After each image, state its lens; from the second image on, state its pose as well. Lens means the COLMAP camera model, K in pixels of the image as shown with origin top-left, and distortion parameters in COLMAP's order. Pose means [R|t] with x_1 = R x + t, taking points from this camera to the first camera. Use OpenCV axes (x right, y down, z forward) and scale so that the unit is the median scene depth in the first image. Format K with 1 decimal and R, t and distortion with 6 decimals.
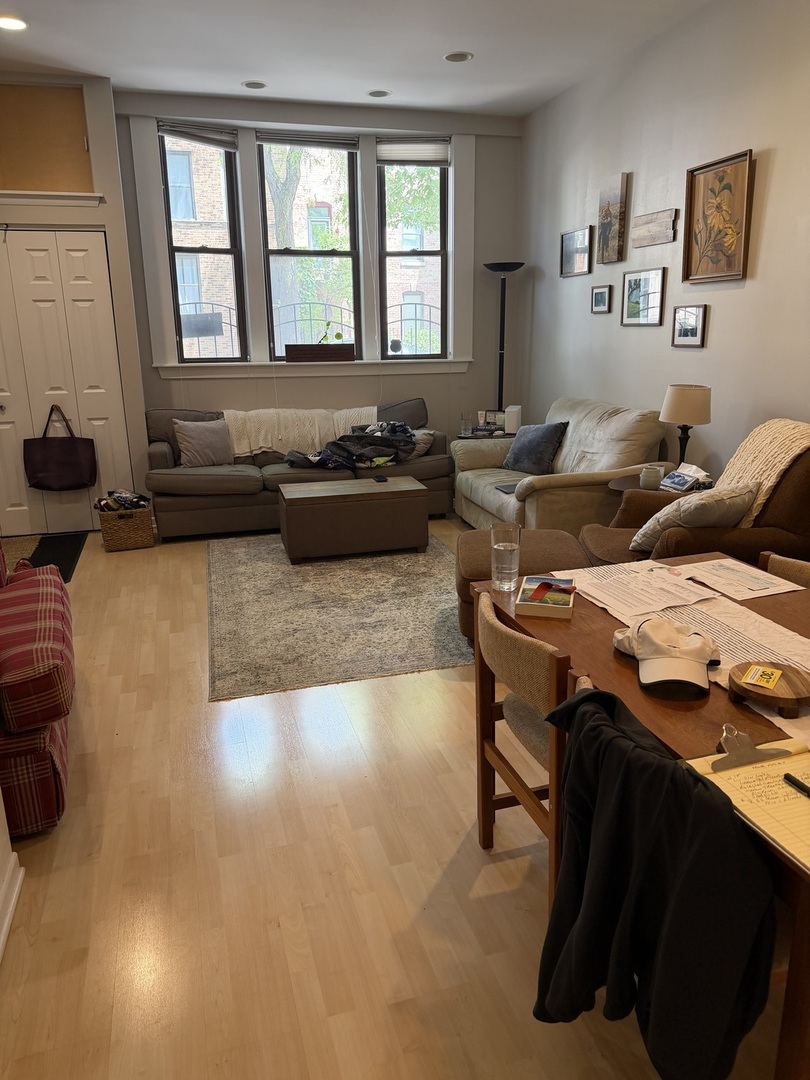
lens RADIAL K [[752.2, 0, 405.0], [0, 752.2, 540.0], [0, 0, 1]] dist [0.175863, -0.337200]
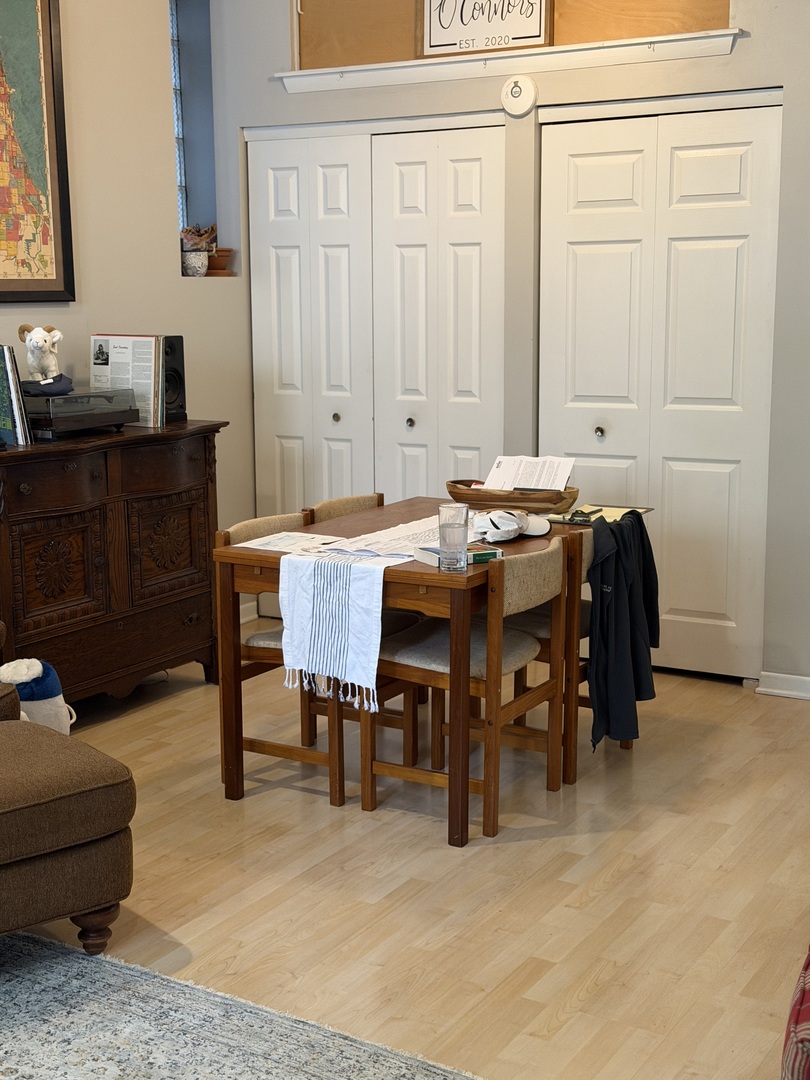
lens RADIAL K [[1503.0, 0, 400.0], [0, 1503.0, 541.6], [0, 0, 1]] dist [0.150573, -0.136607]
pose [[-0.681141, -0.108823, 0.724019, -1.158845], [0.213141, 0.916588, 0.338285, -0.609618], [-0.700441, 0.384739, -0.601131, 2.092625]]
